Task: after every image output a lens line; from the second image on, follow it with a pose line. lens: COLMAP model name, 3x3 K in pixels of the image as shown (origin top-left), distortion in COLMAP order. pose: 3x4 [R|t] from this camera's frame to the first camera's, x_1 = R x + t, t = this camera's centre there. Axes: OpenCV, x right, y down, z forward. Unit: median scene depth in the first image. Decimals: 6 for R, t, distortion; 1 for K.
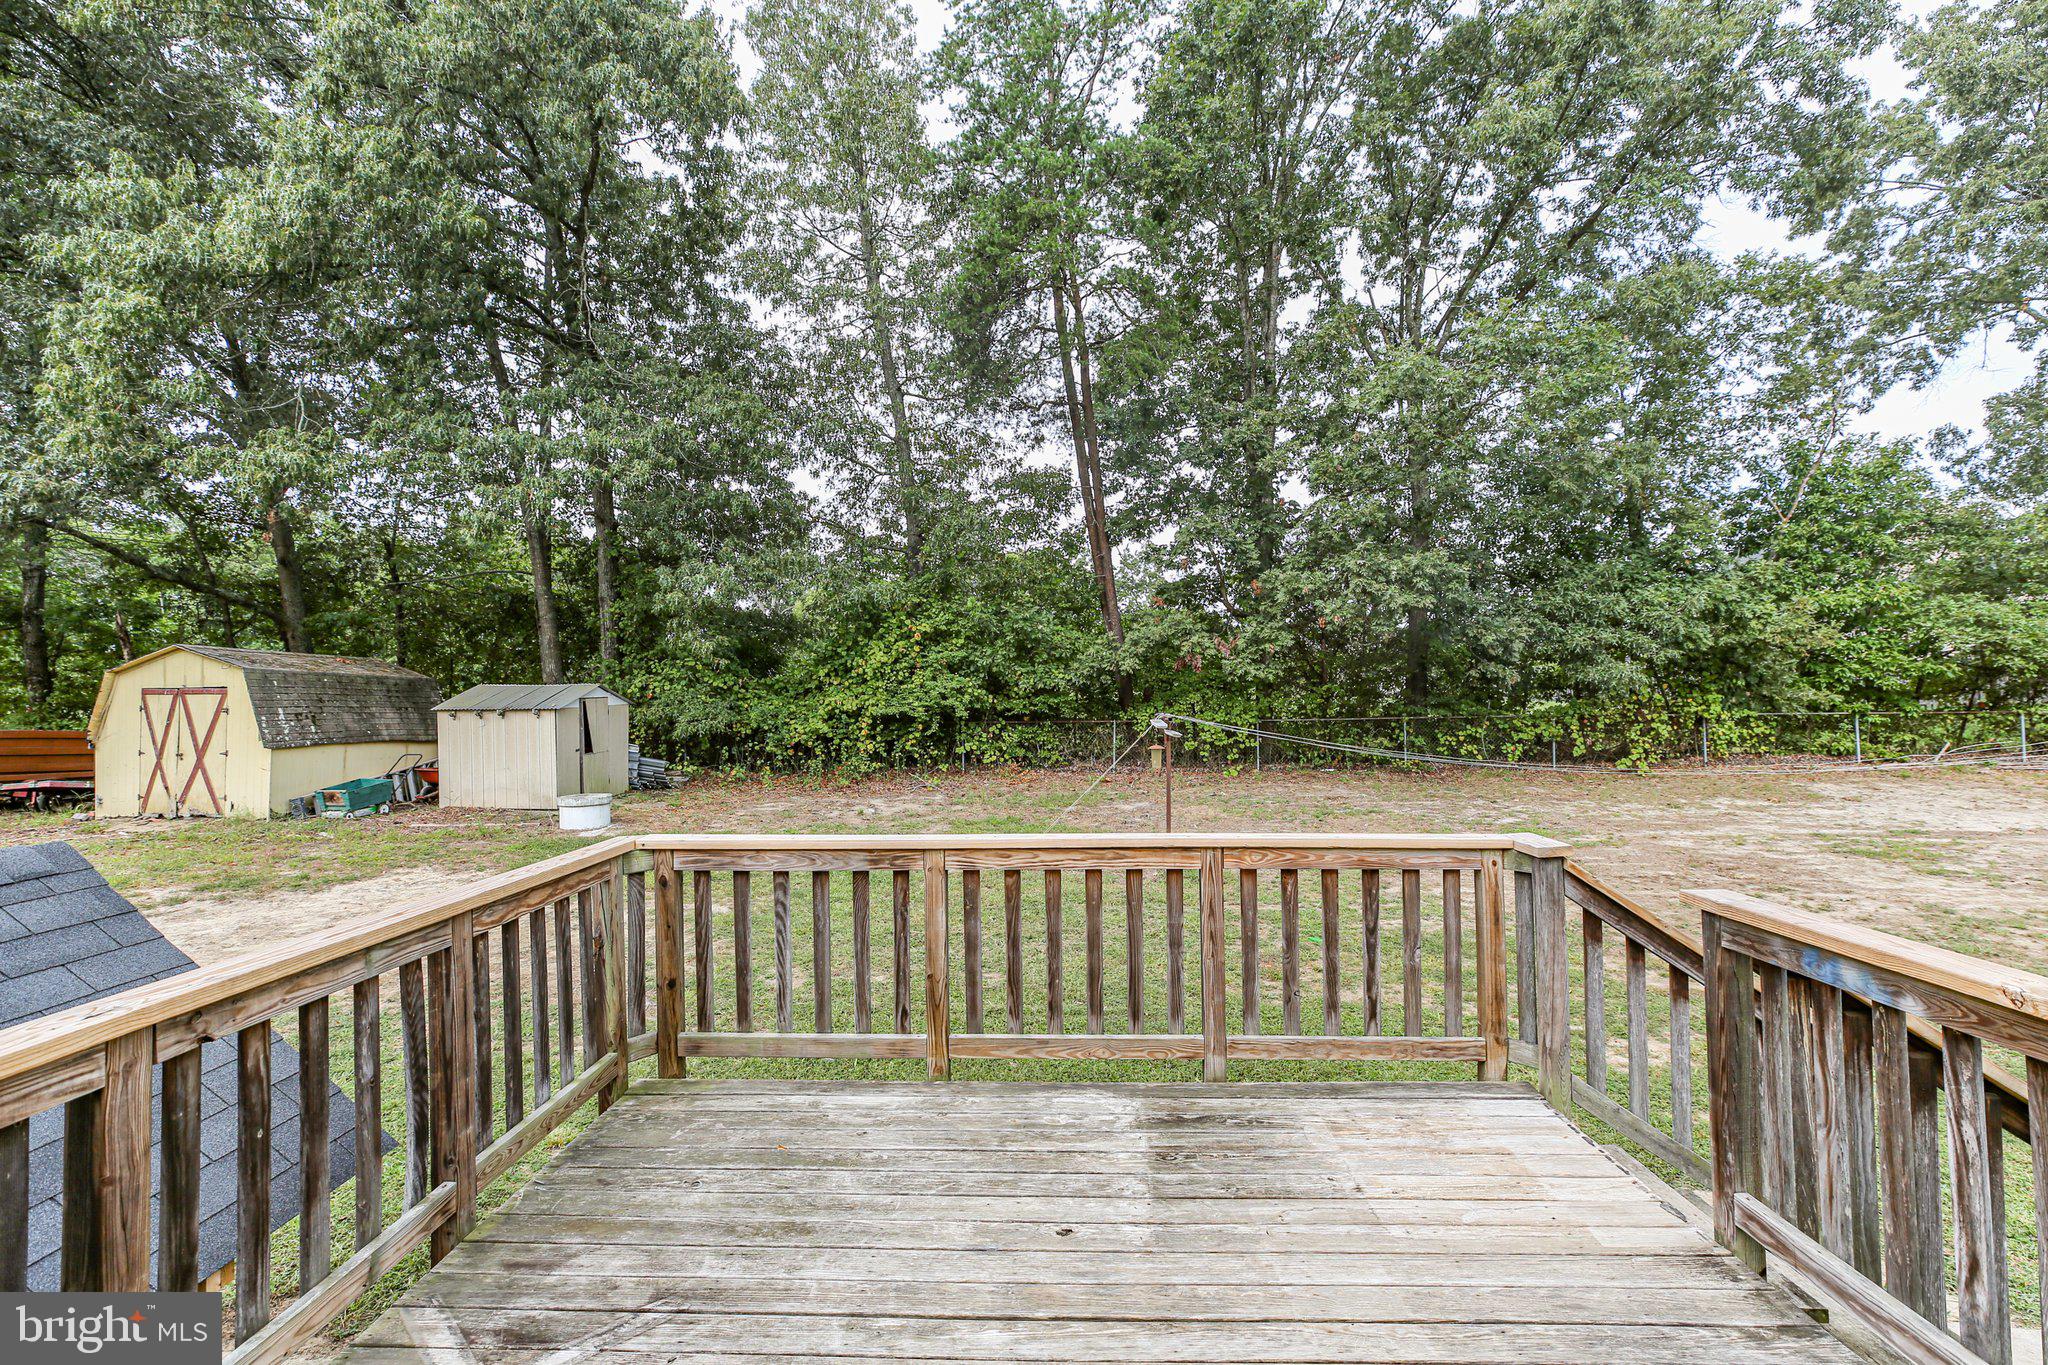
lens RADIAL K [[928.6, 0, 1062.5], [0, 928.6, 684.2], [0, 0, 1]] dist [-0.011776, 0.007366]
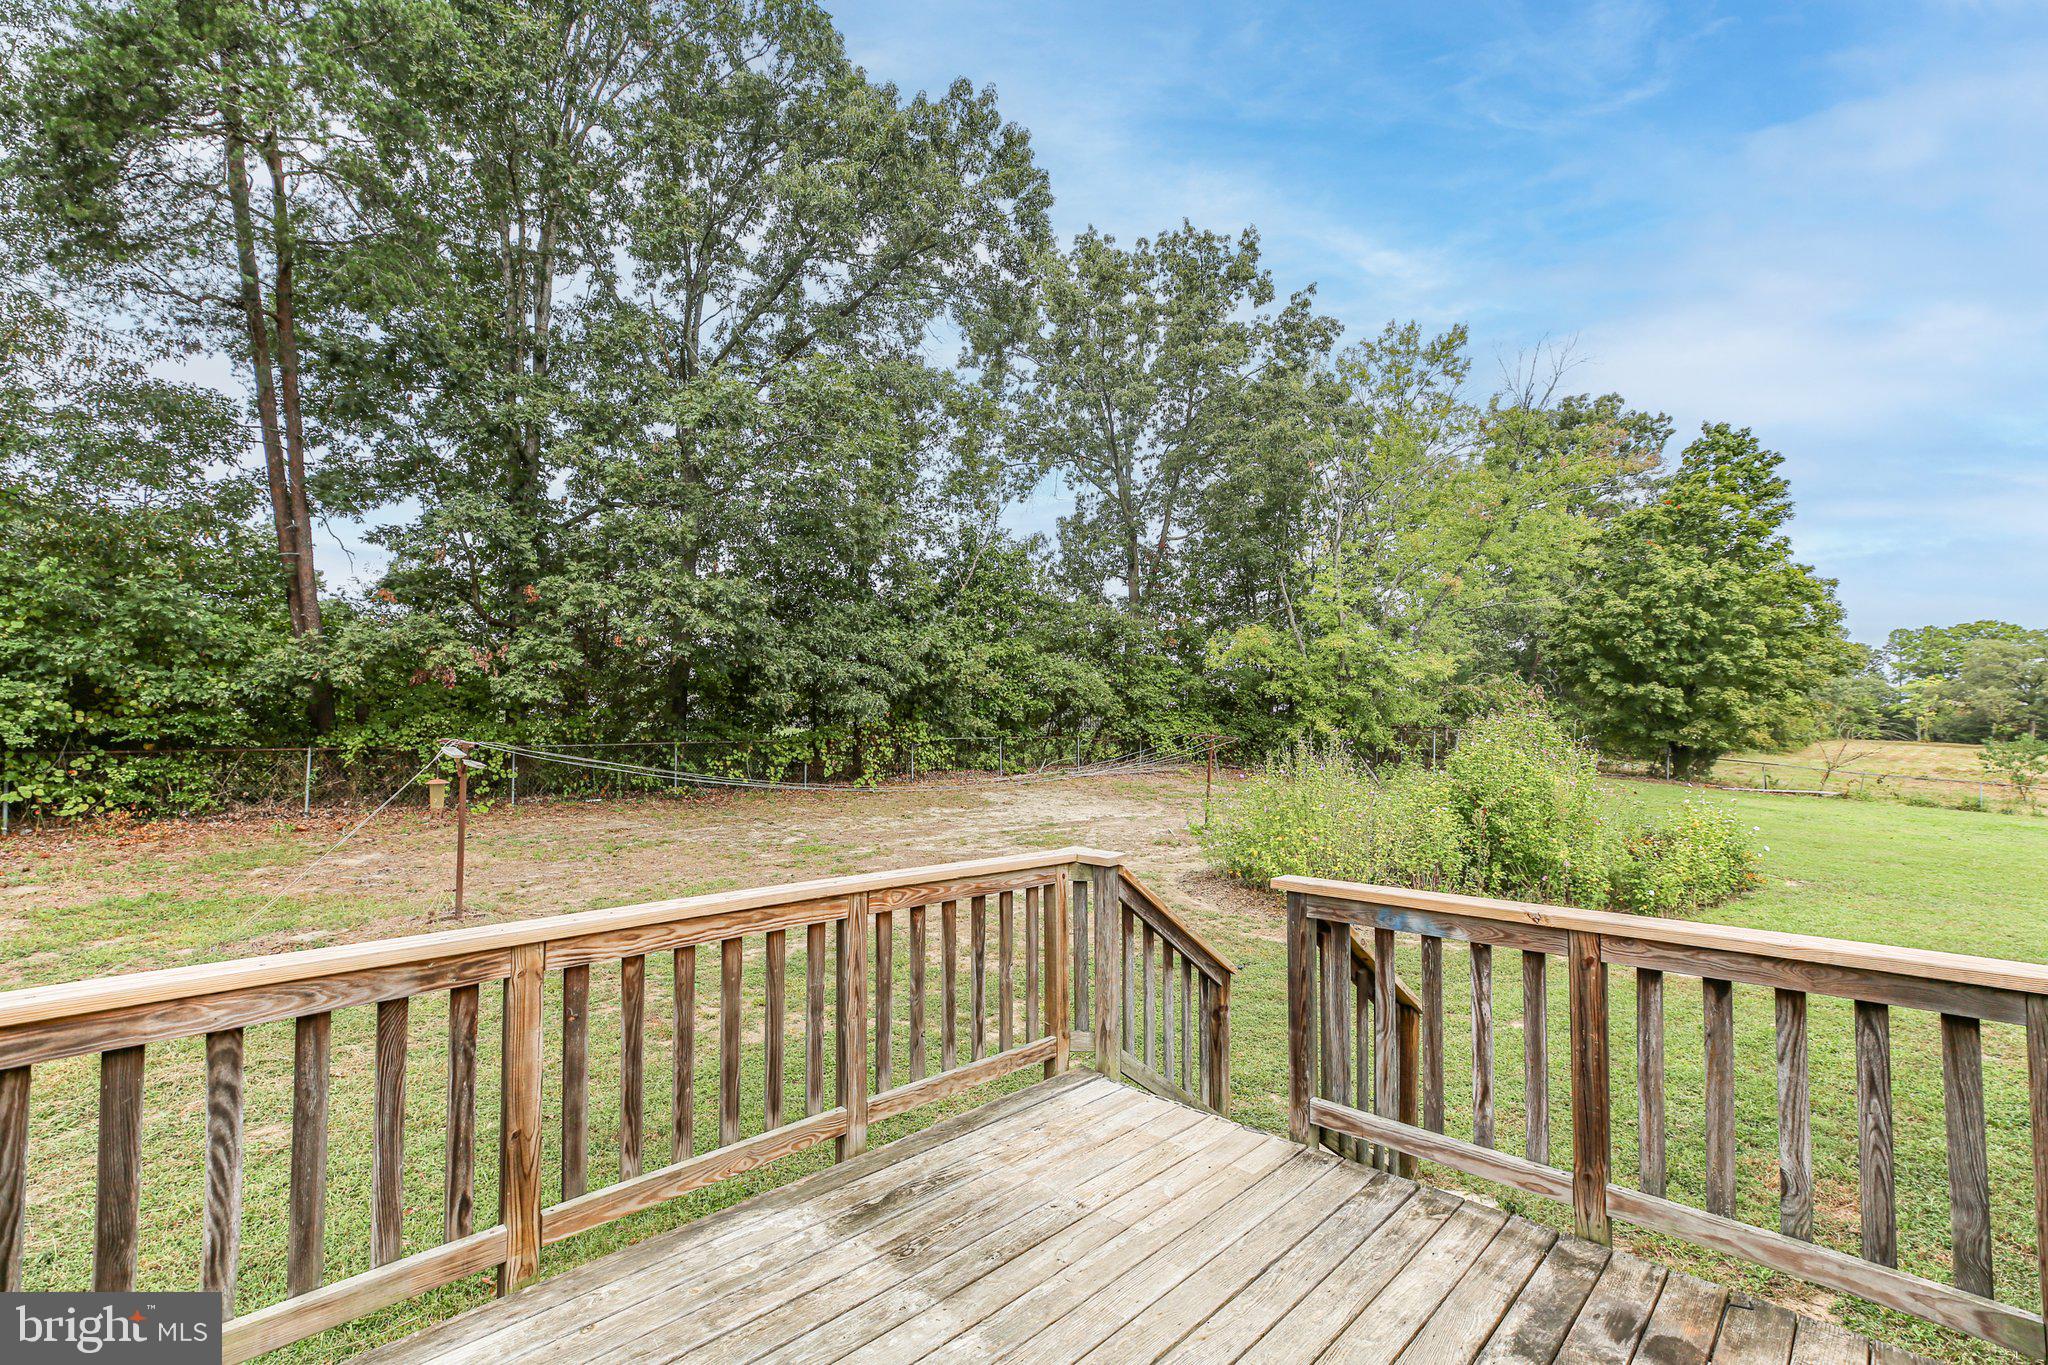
lens RADIAL K [[928.6, 0, 1030.0], [0, 928.6, 693.6], [0, 0, 1]] dist [-0.011776, 0.007366]
pose [[0.679865, 0.033926, 0.732552, -0.098512], [-0.022685, 0.999424, -0.025233, 0.000673], [-0.732986, 0.000537, 0.680243, 0.067560]]
